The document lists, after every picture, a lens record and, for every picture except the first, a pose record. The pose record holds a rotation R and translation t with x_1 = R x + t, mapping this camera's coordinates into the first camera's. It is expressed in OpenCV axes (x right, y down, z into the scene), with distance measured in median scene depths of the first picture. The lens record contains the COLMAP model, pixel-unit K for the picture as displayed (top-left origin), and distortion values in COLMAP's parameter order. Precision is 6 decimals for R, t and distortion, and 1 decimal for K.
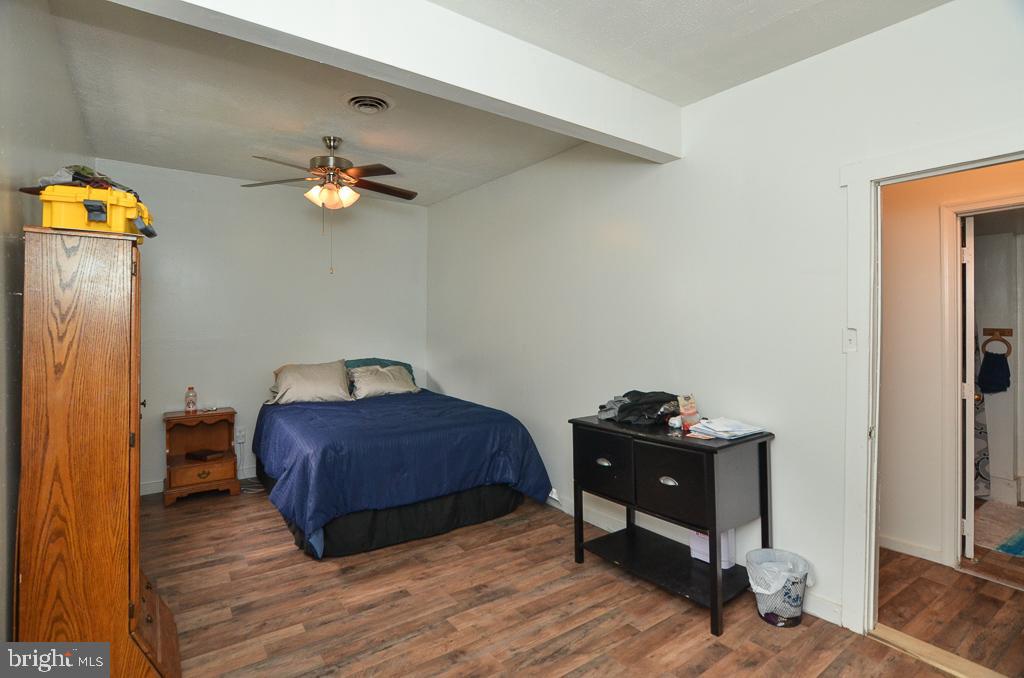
lens RADIAL K [[499.8, 0, 504.6], [0, 499.8, 319.5], [0, 0, 1]] dist [-0.028106, 0.008254]
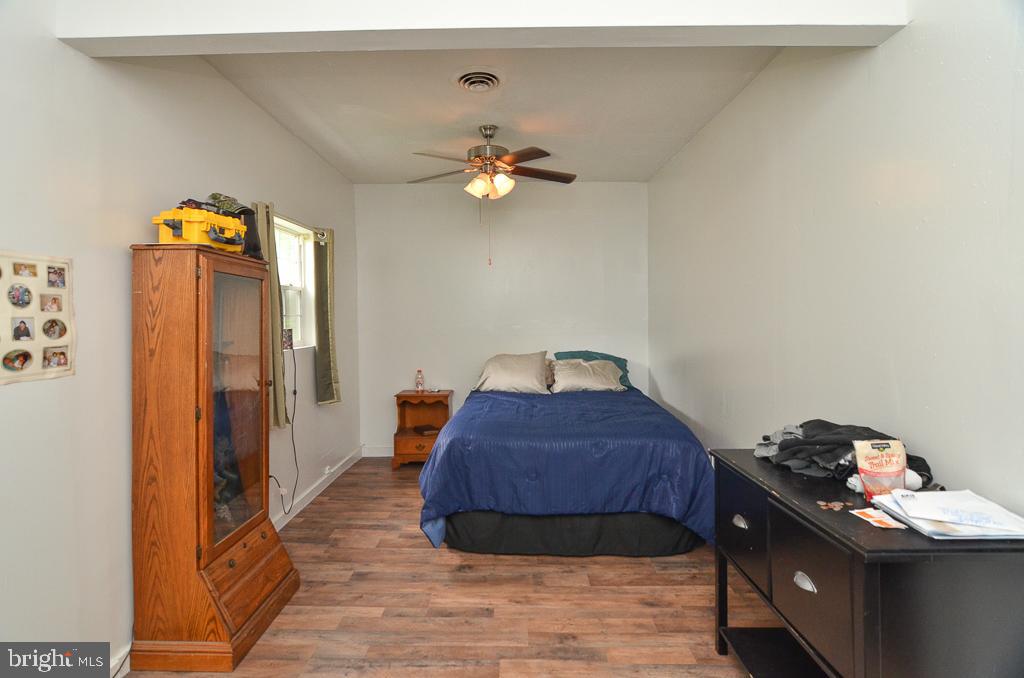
lens RADIAL K [[499.8, 0, 504.6], [0, 499.8, 319.5], [0, 0, 1]] dist [-0.028106, 0.008254]
pose [[0.803607, 0.002422, -0.595155, 0.320809], [0.009948, 0.999797, 0.017501, -0.000525], [0.595077, -0.019985, 0.803420, 0.264475]]
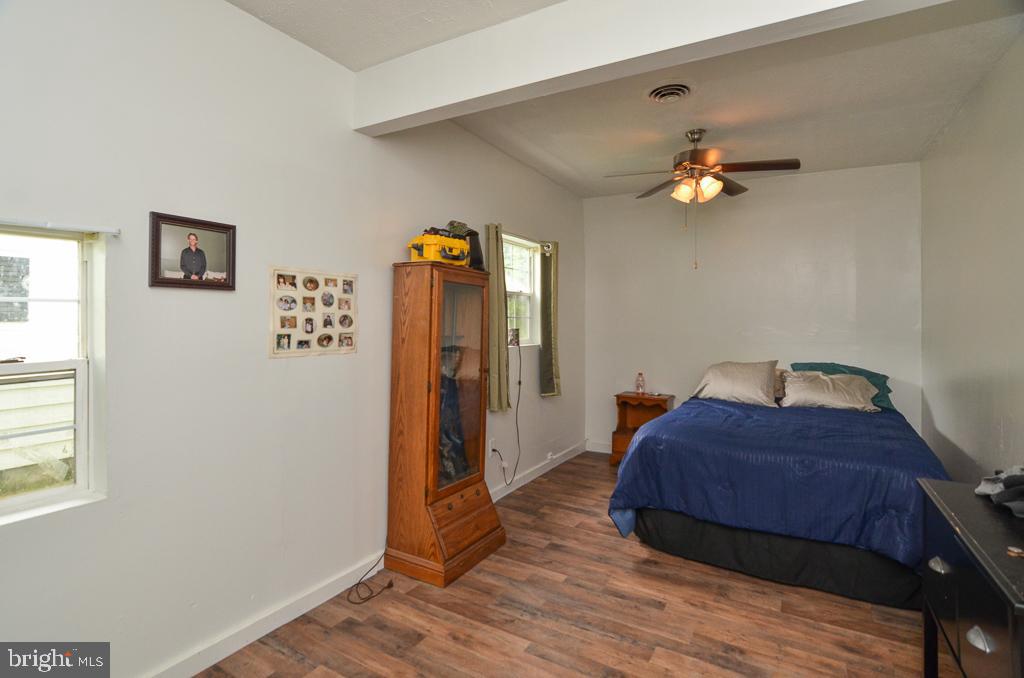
lens RADIAL K [[501.2, 0, 508.3], [0, 501.2, 314.4], [0, 0, 1]] dist [-0.026975, 0.007112]
pose [[0.414895, -0.005374, -0.909853, 0.476324], [-0.003560, 0.999965, -0.007529, 0.008728], [0.909862, 0.006363, 0.414861, 0.306870]]
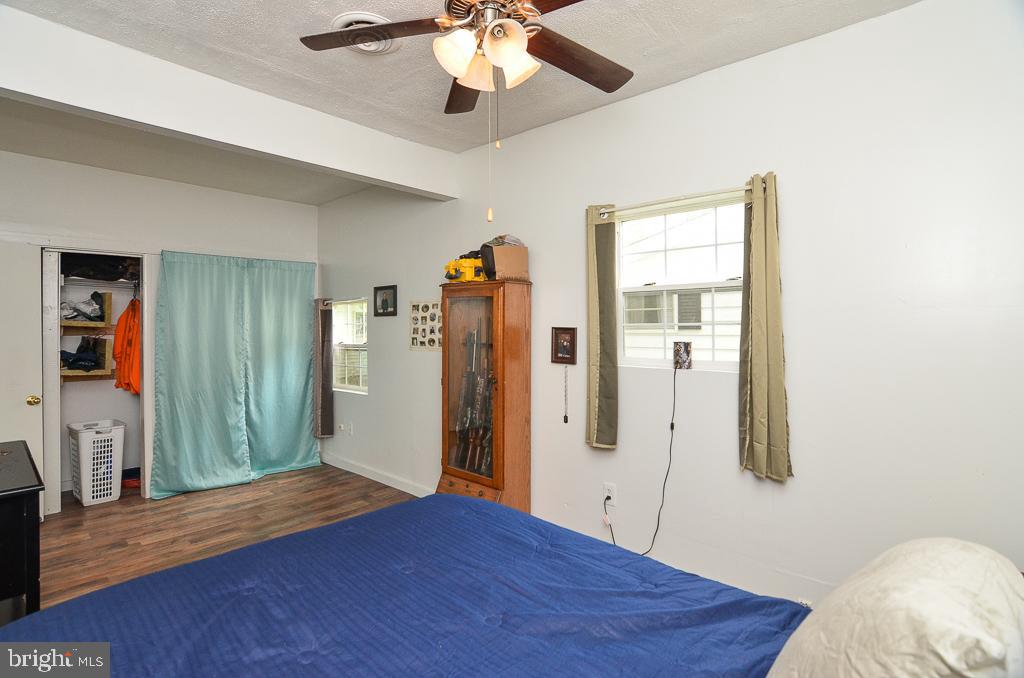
lens RADIAL K [[499.8, 0, 504.6], [0, 499.8, 319.5], [0, 0, 1]] dist [-0.028106, 0.008254]
pose [[-0.976569, 0.006506, -0.215104, -0.315412], [0.010313, 0.999809, -0.016582, 0.009964], [0.214955, -0.018411, -0.976450, 1.757568]]
